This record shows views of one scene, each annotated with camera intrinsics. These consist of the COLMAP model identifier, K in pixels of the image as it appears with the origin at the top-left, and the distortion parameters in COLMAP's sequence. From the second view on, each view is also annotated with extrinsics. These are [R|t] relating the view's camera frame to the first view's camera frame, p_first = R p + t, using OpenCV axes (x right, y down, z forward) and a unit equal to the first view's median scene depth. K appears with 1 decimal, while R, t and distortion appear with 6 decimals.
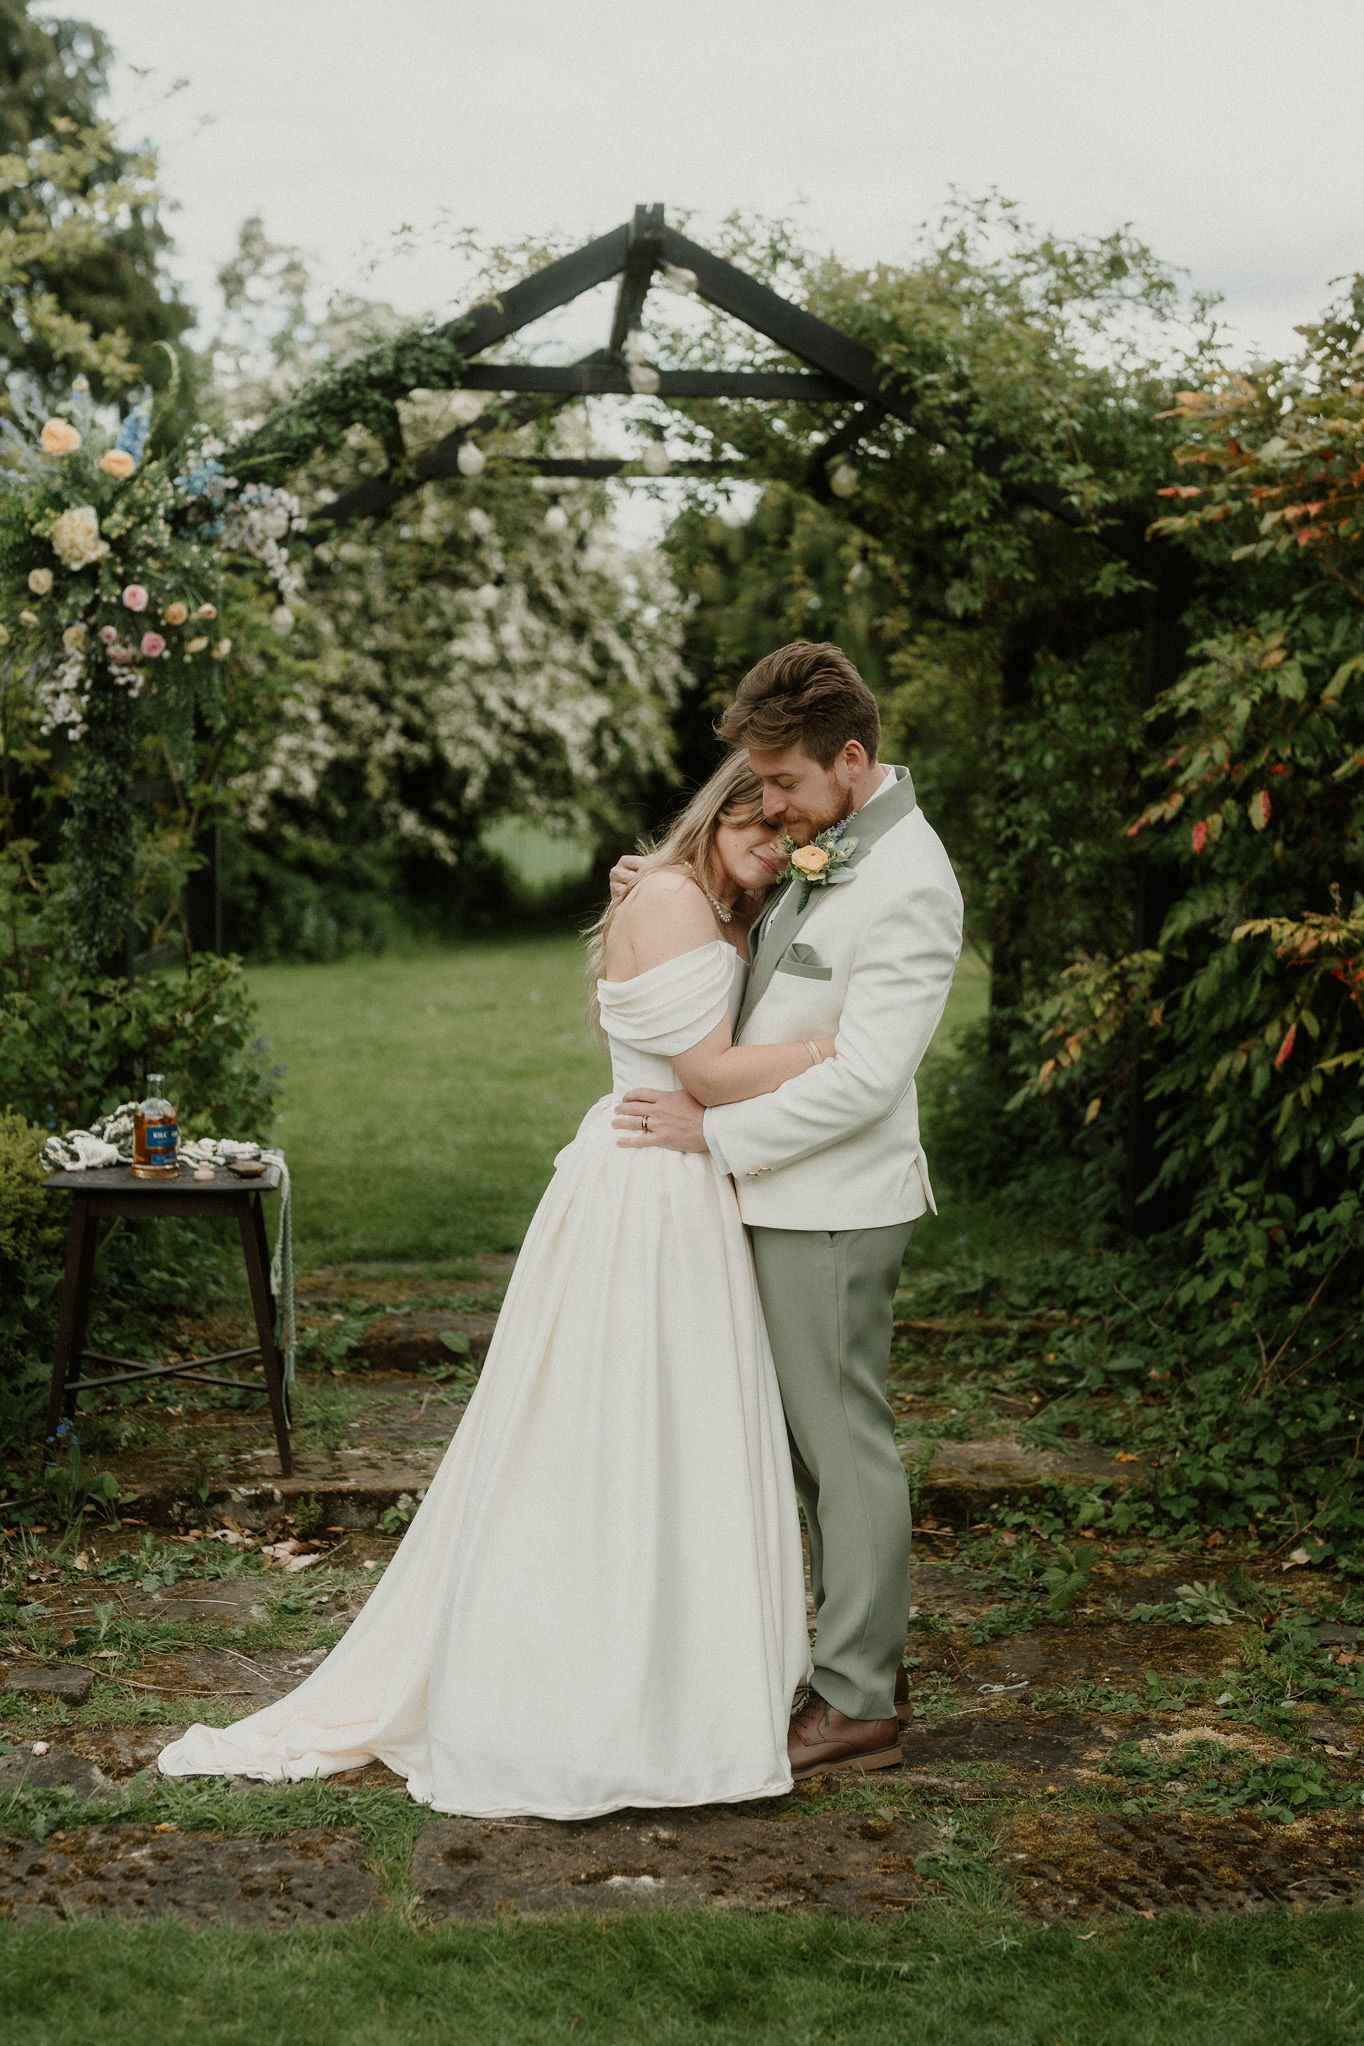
lens RADIAL K [[2920.8, 0, 690.2], [0, 2920.8, 1056.3], [0, 0, 1]] dist [-0.012763, 0.094554]
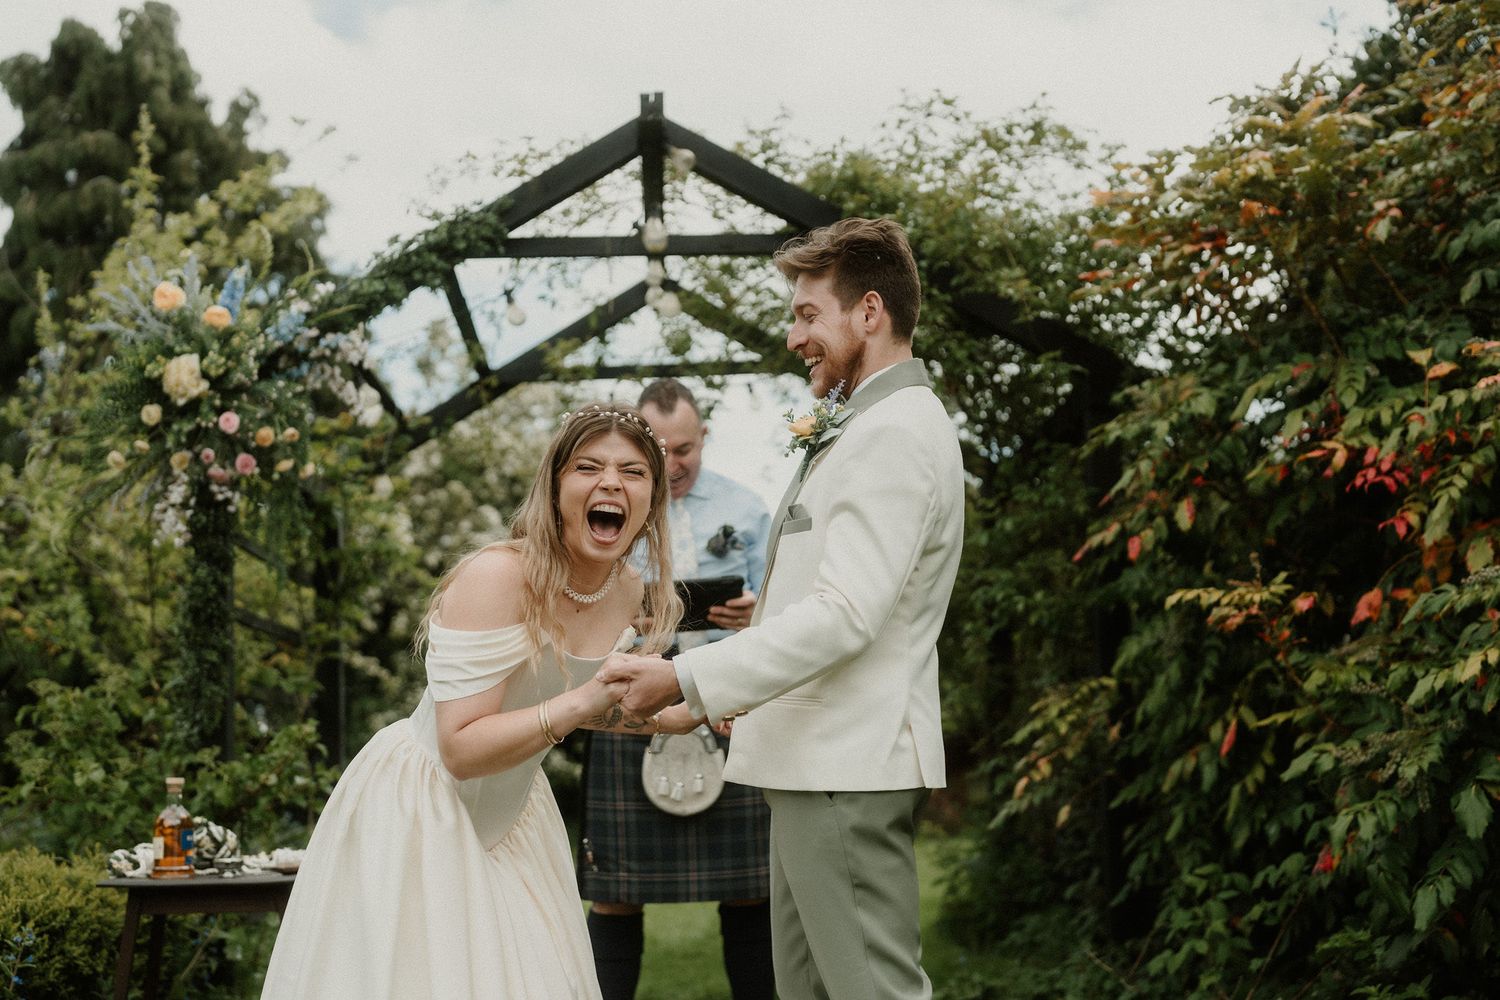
lens RADIAL K [[2164.2, 0, 753.9], [0, 2164.2, 496.0], [0, 0, 1]] dist [-0.017081, 0.086689]
pose [[0.998868, -0.044327, -0.017253, 0.036760], [0.039286, 0.973303, -0.226137, 0.078250], [0.026817, 0.225203, 0.973943, 0.150888]]
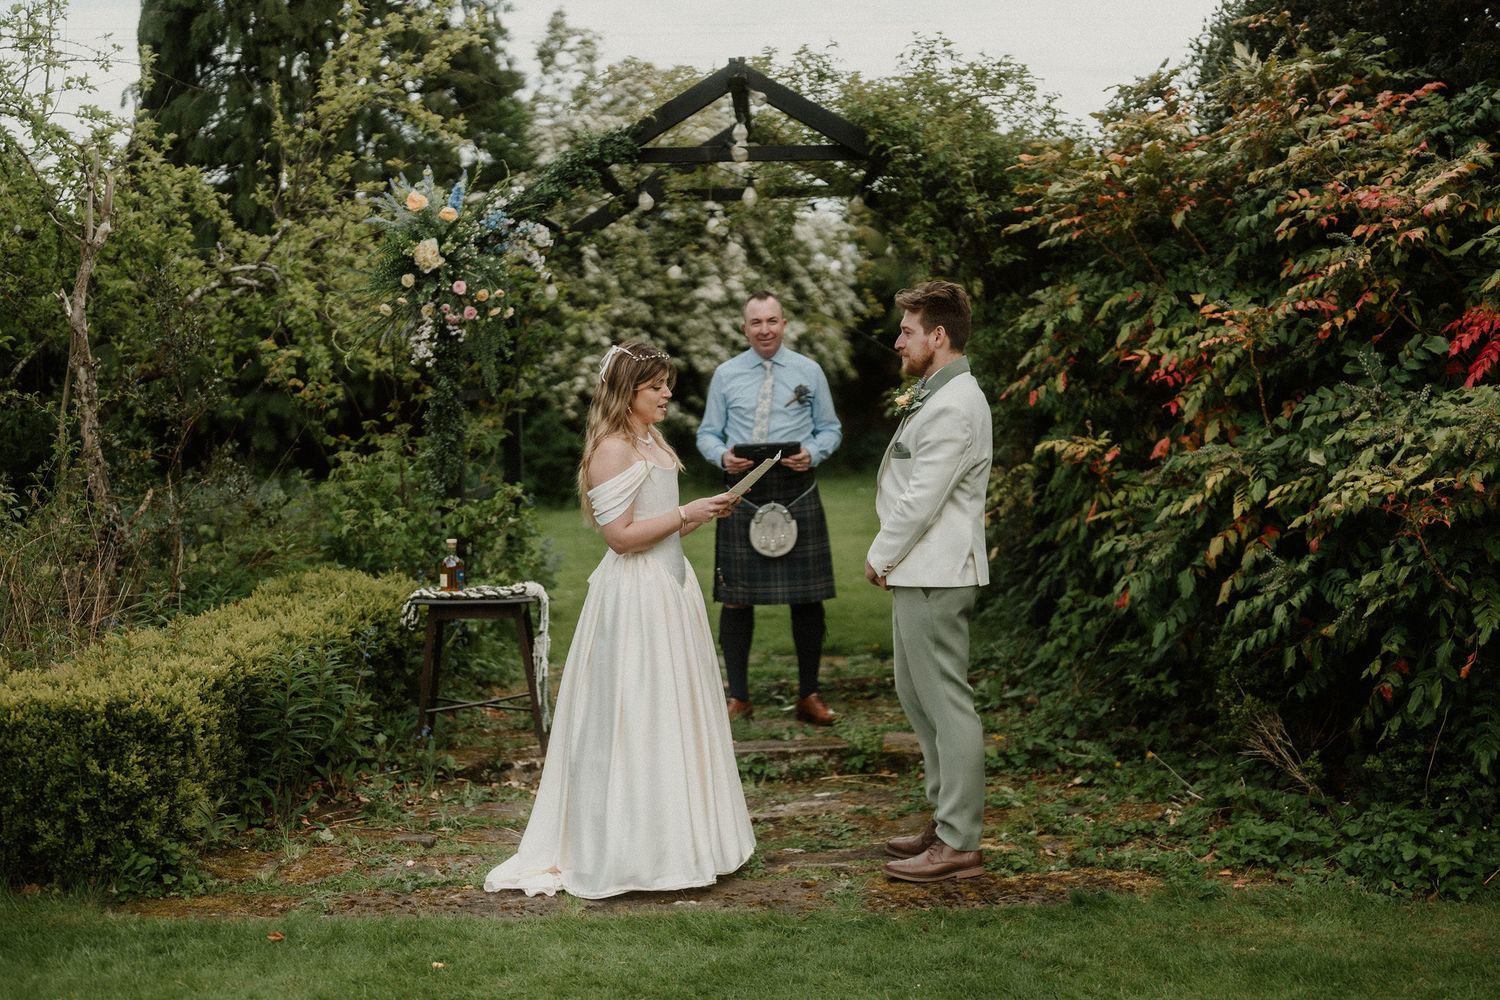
lens RADIAL K [[2184.3, 0, 750.0], [0, 2184.3, 500.0], [0, 0, 1]] dist [-0.011579, -0.010531]
pose [[0.996402, -0.031190, -0.078805, 0.090538], [0.028175, 0.998839, -0.039086, 0.032077], [0.079932, 0.036725, 0.996124, -0.324523]]
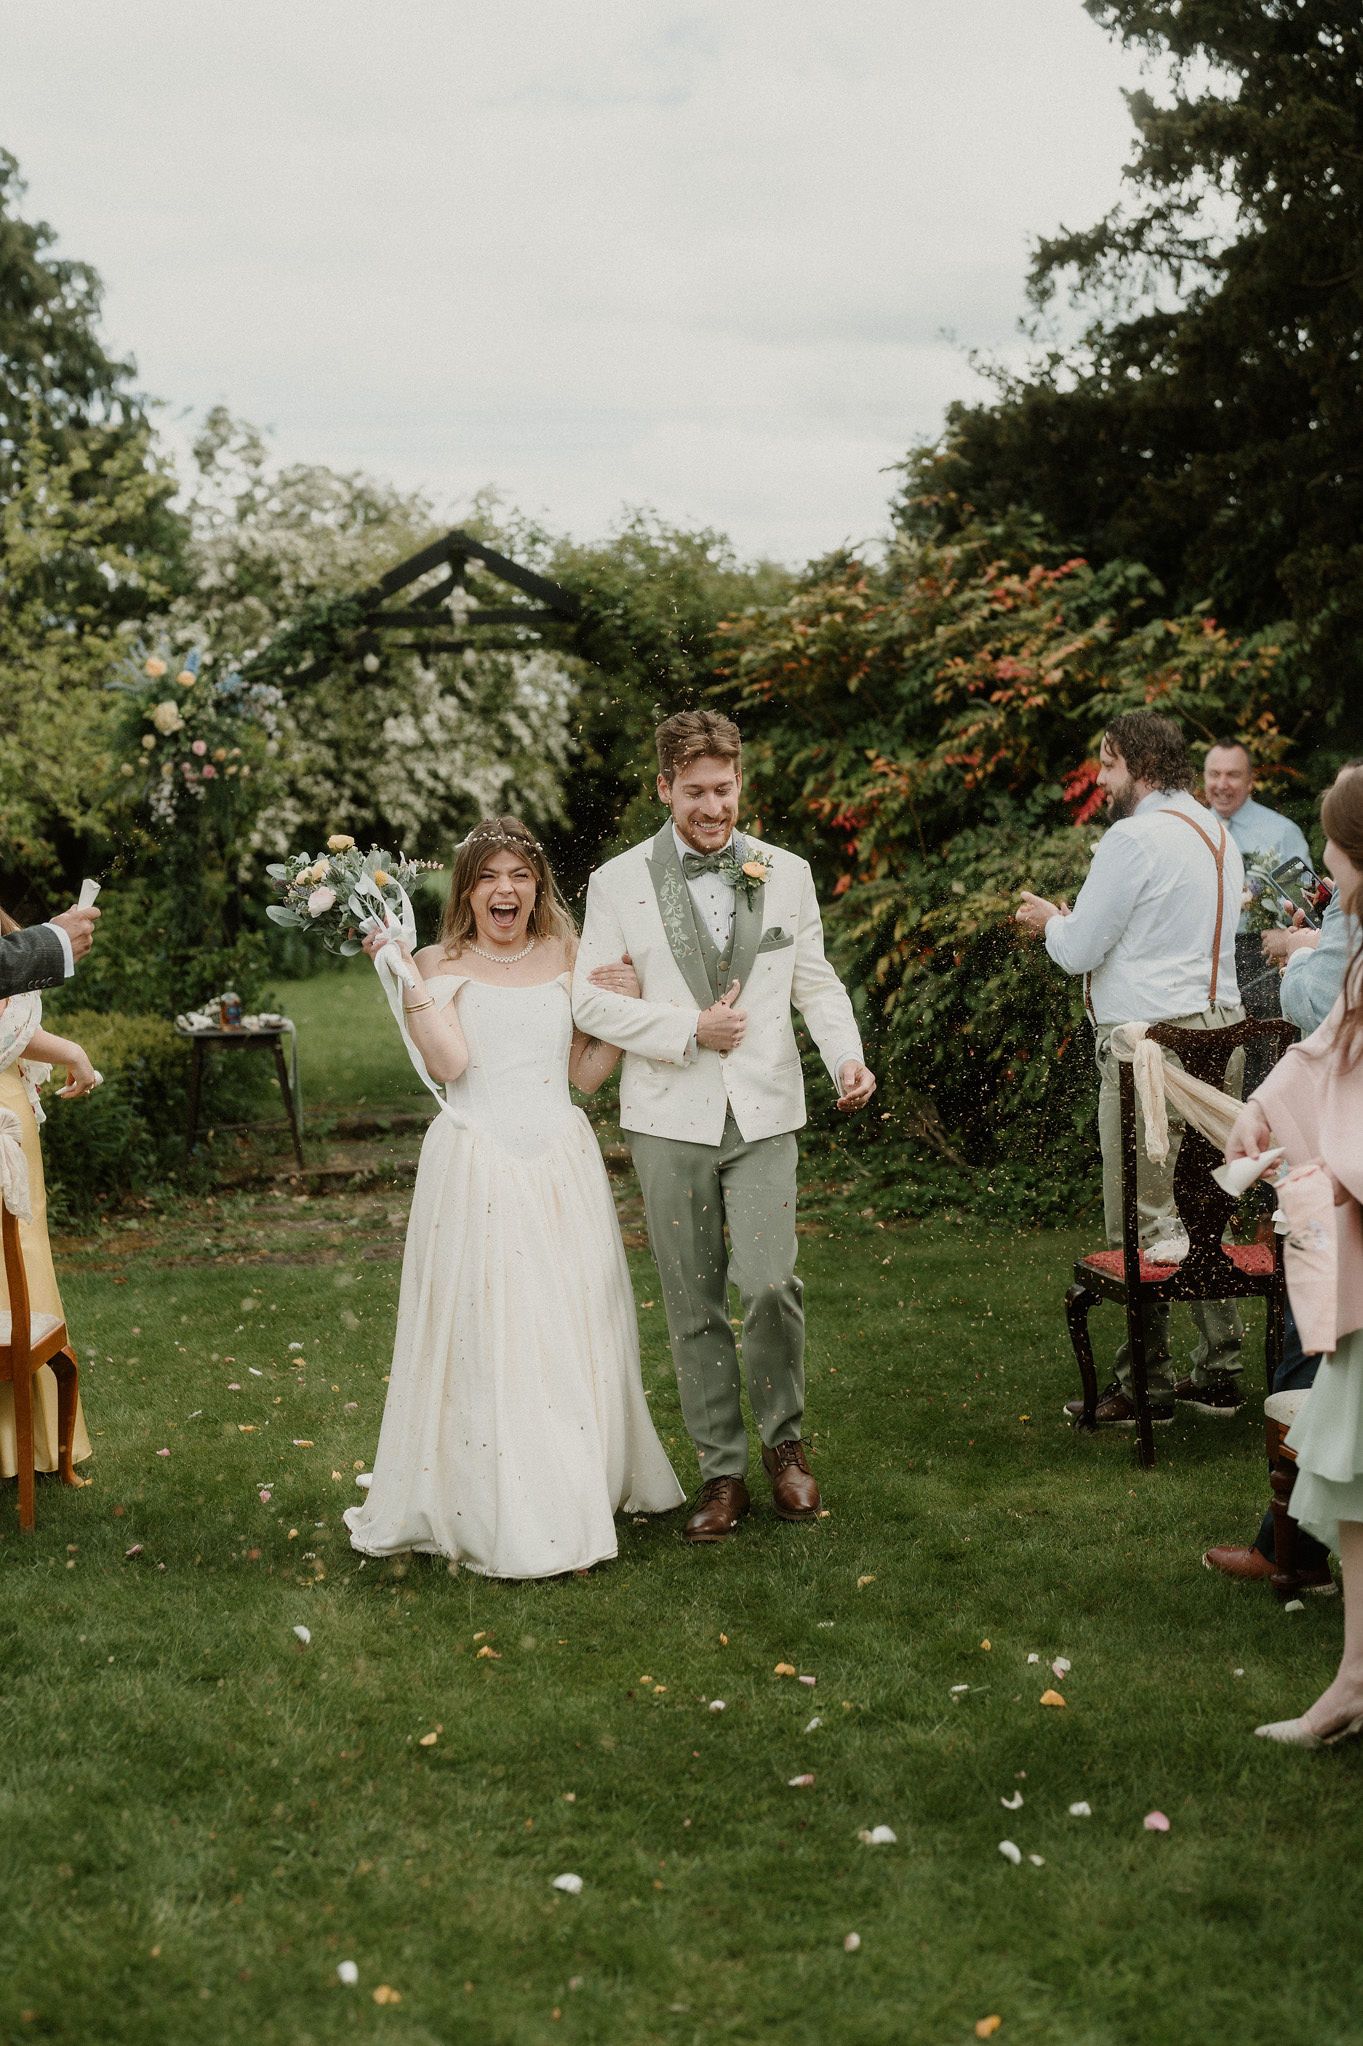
lens RADIAL K [[2920.8, 0, 689.7], [0, 2920.8, 1056.3], [0, 0, 1]] dist [-0.012763, 0.094554]
pose [[0.998673, -0.050736, 0.008892, 0.103435], [0.050863, 0.998597, -0.014697, 0.089031], [-0.008133, 0.015130, 0.999852, -0.906515]]
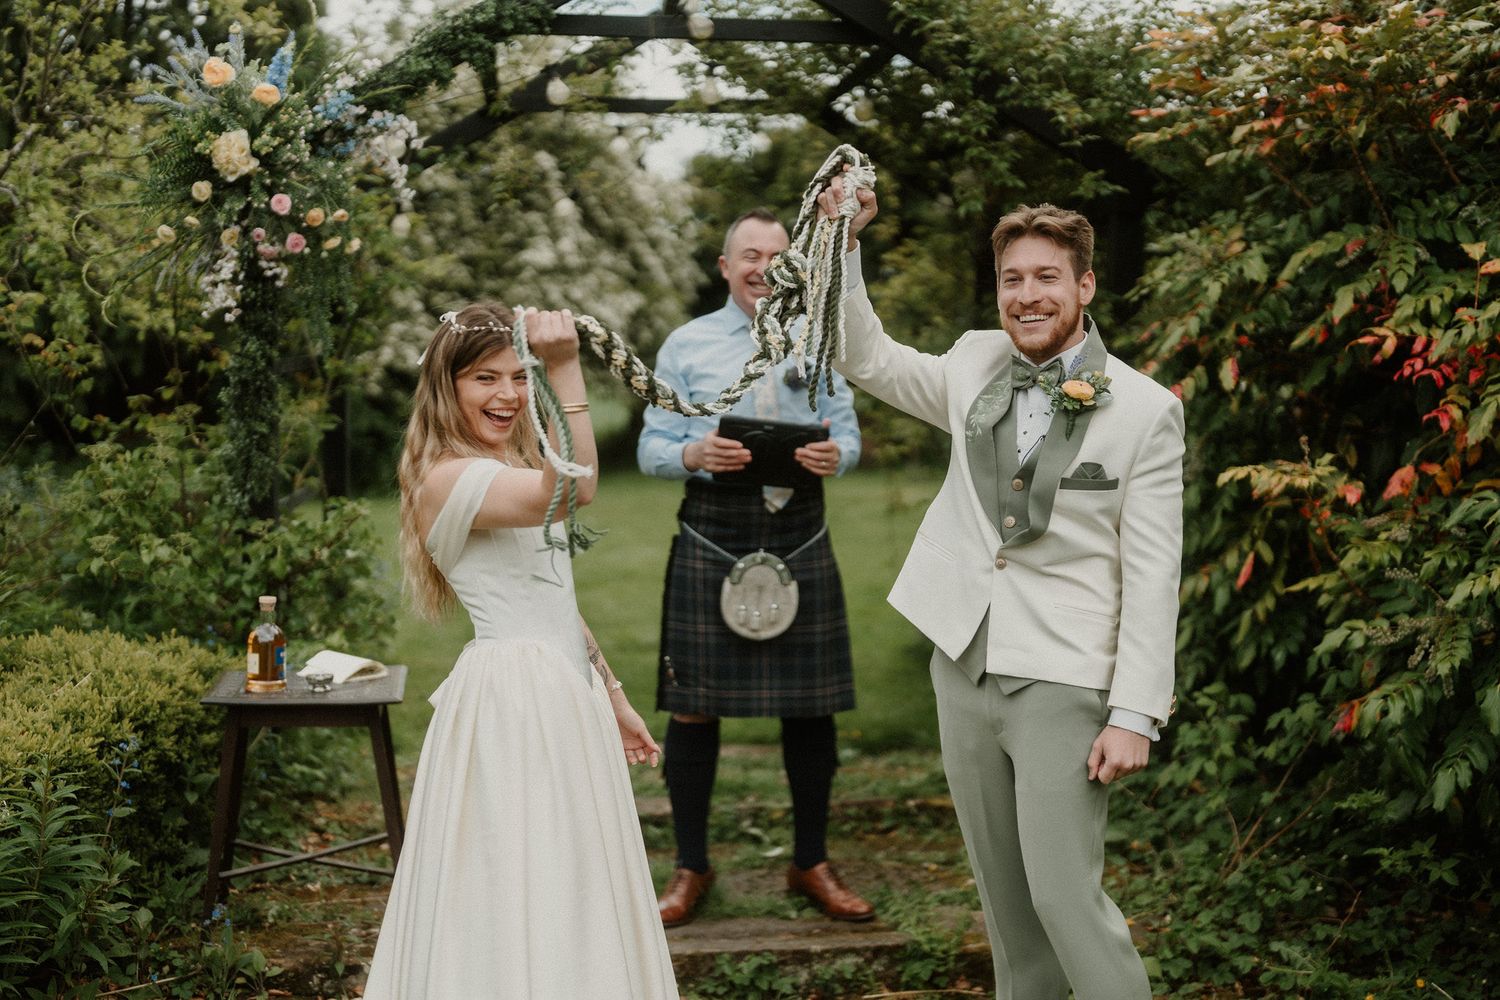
lens RADIAL K [[2141.3, 0, 750.1], [0, 2141.3, 479.3], [0, 0, 1]] dist [-0.012763, 0.094554]
pose [[0.999584, -0.006668, 0.028078, -0.021596], [0.007696, 0.999298, -0.036674, -0.009450], [-0.027813, 0.036875, 0.998933, 0.114059]]
